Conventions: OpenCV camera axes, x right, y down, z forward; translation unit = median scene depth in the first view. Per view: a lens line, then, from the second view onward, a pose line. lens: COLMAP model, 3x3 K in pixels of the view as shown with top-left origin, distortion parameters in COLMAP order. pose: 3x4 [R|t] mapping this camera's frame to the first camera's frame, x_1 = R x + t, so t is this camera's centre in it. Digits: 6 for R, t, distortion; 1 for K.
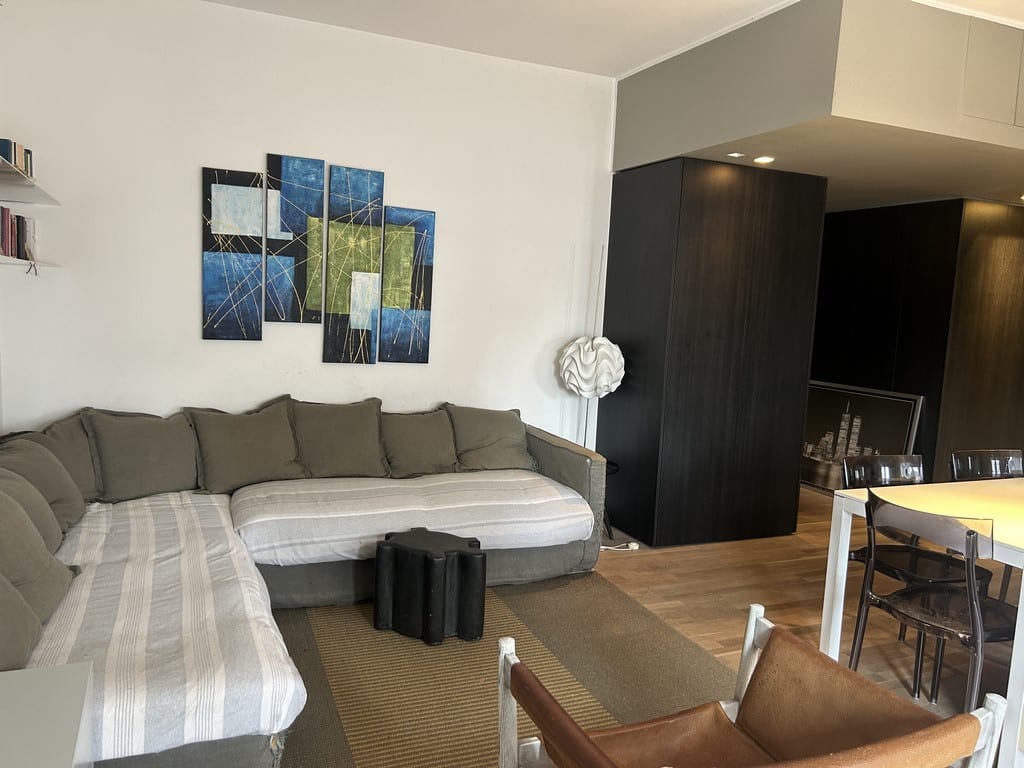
lens RADIAL K [[764.3, 0, 504.8], [0, 764.3, 383.0], [0, 0, 1]] dist [0.000582, -0.008896]
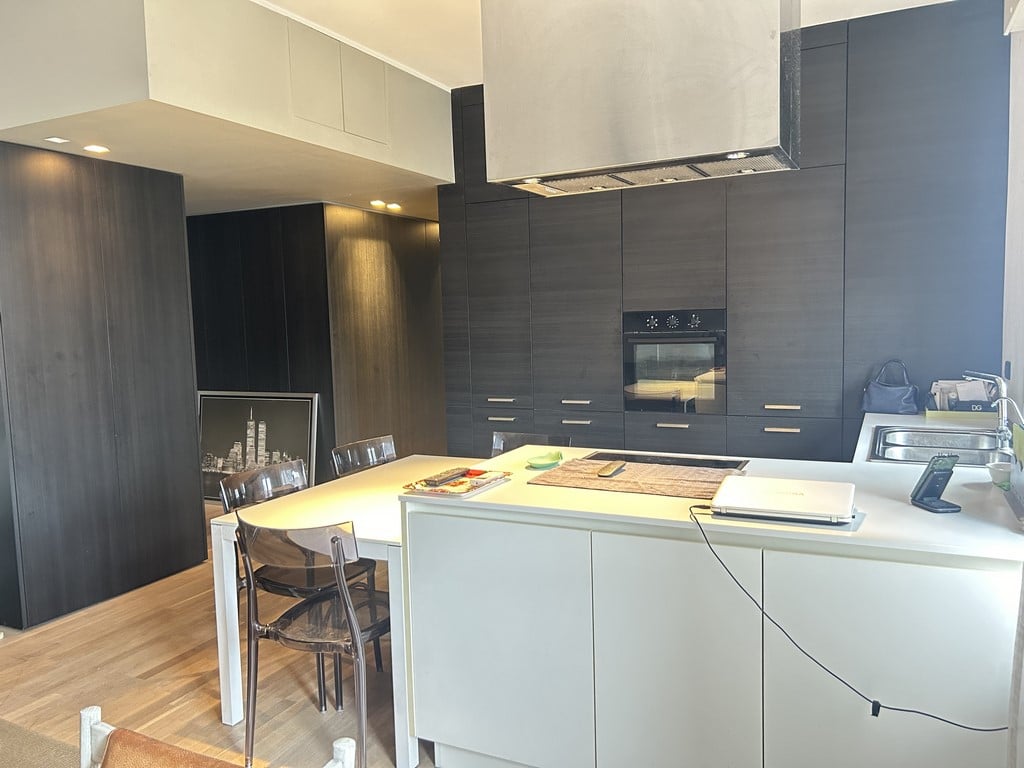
lens RADIAL K [[764.3, 0, 514.4], [0, 764.3, 383.3], [0, 0, 1]] dist [0.000582, -0.008896]
pose [[0.741380, -0.124819, 0.659375, 0.092576], [0.131364, 0.990535, 0.039806, -0.003799], [-0.658103, 0.057107, 0.750759, 0.063888]]
